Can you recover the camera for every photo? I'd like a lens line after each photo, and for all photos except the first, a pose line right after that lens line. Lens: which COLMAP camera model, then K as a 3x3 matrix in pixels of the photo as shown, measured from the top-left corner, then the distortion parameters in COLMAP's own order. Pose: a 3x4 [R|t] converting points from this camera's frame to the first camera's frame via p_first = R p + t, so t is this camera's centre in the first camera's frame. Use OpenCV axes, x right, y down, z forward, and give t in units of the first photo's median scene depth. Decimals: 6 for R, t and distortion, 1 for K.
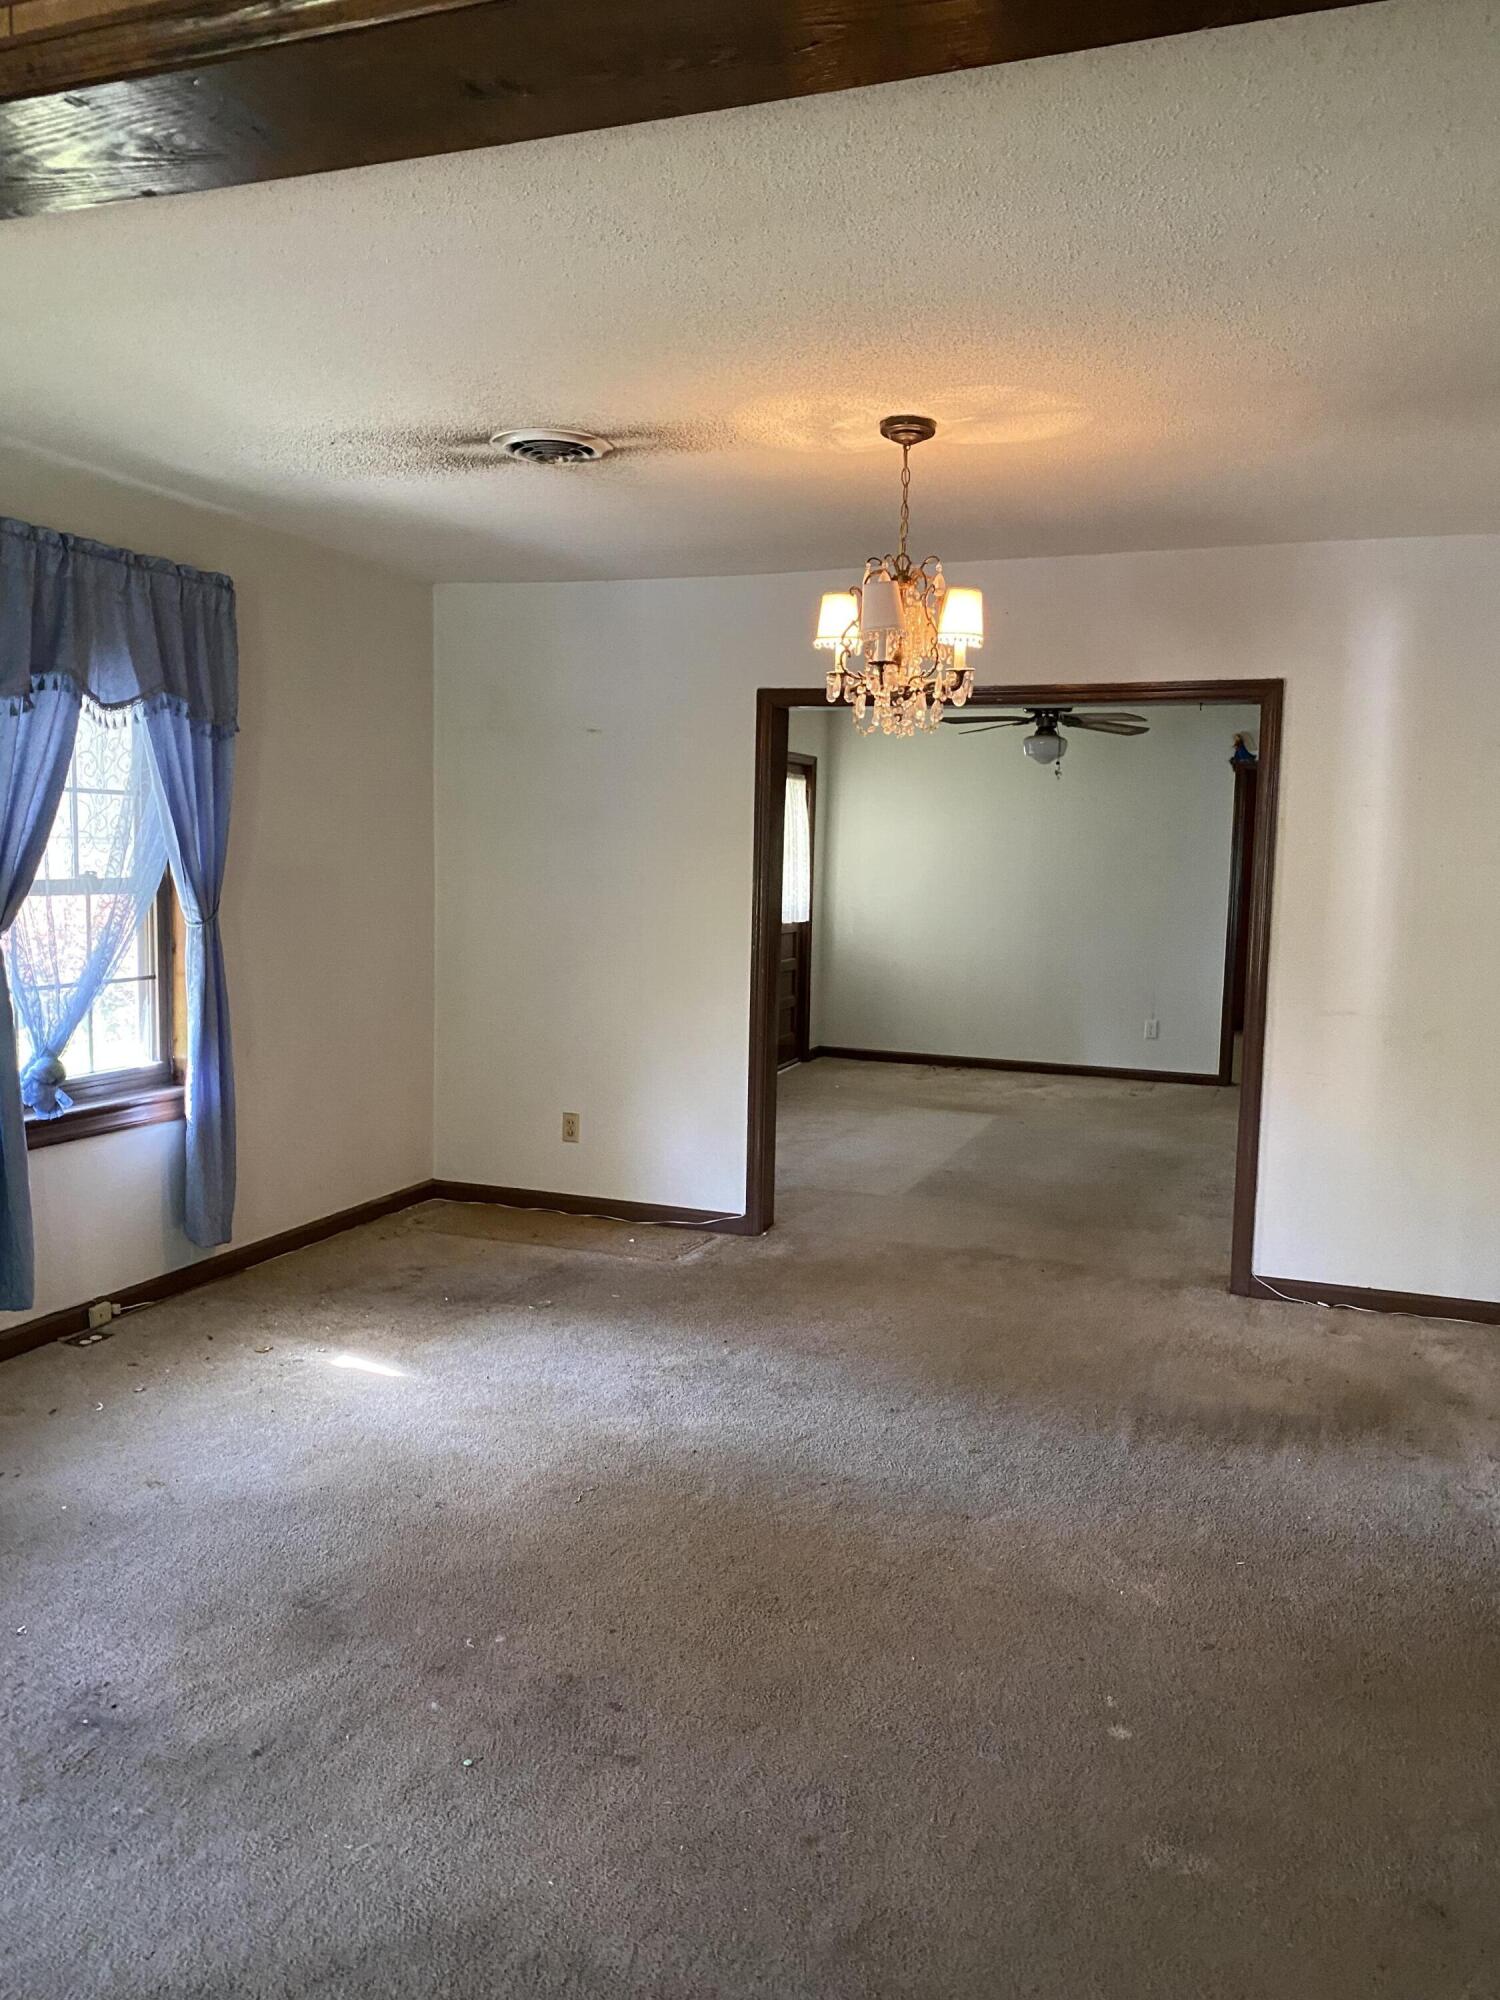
lens RADIAL K [[1499.9, 0, 750.0], [0, 1499.9, 1000.0], [0, 0, 1]] dist [-0.000139, -0.000187]
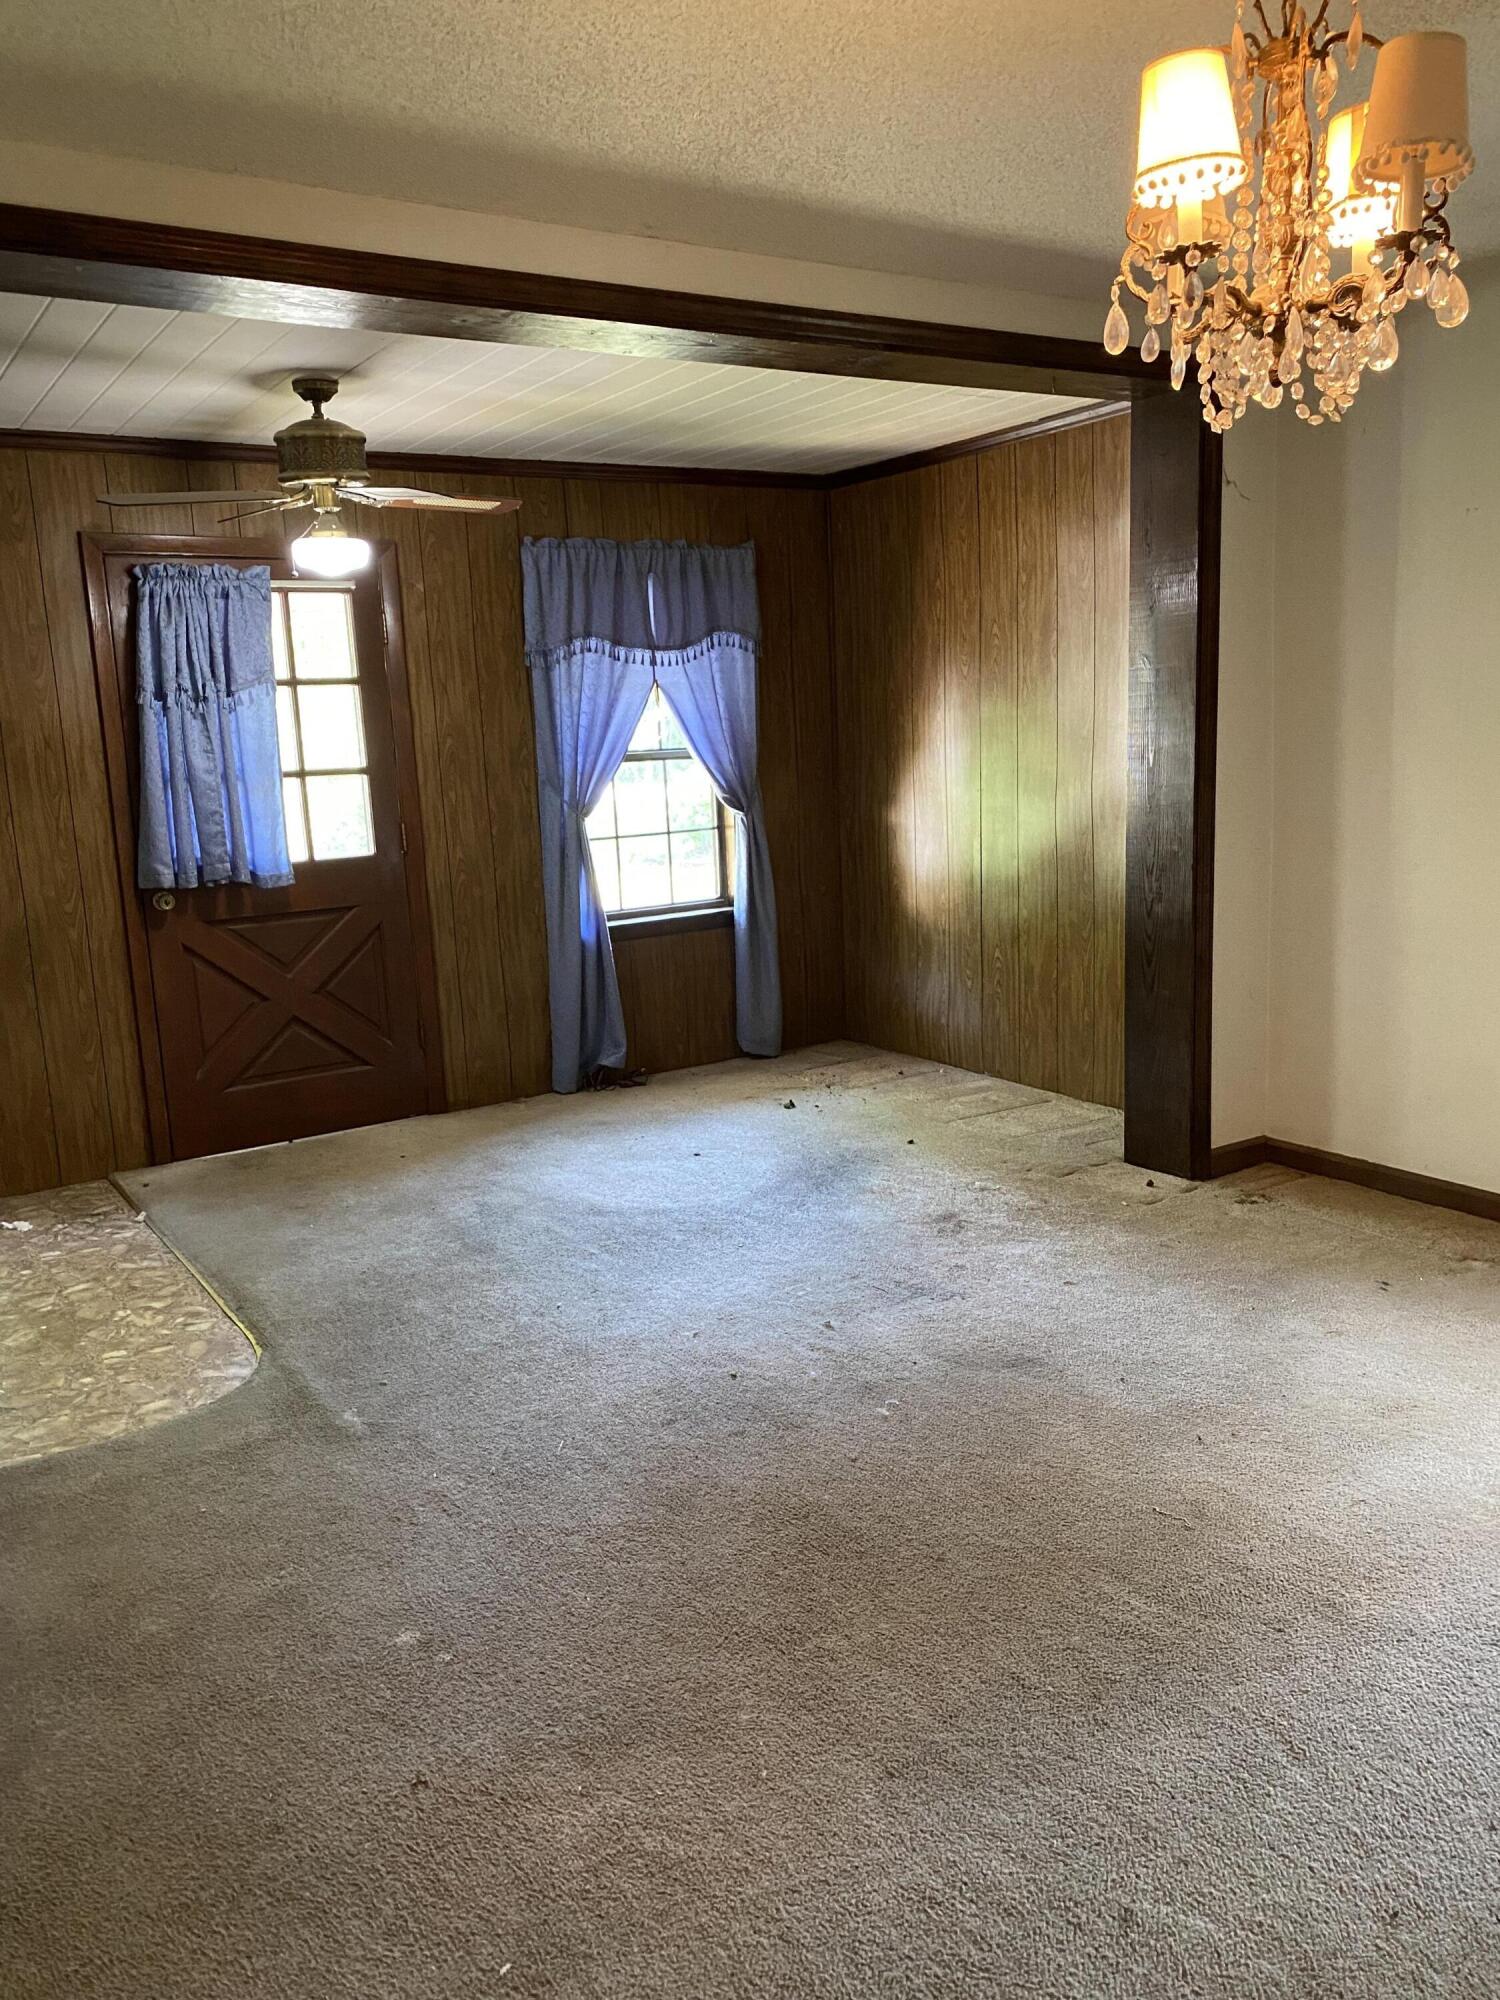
lens RADIAL K [[1499.9, 0, 750.0], [0, 1499.9, 1000.0], [0, 0, 1]] dist [-0.000139, -0.000187]
pose [[-0.592461, 0.153952, -0.790752, 0.629878], [-0.040278, 0.974682, 0.219940, -0.111253], [0.804592, 0.162156, -0.571260, 1.260297]]
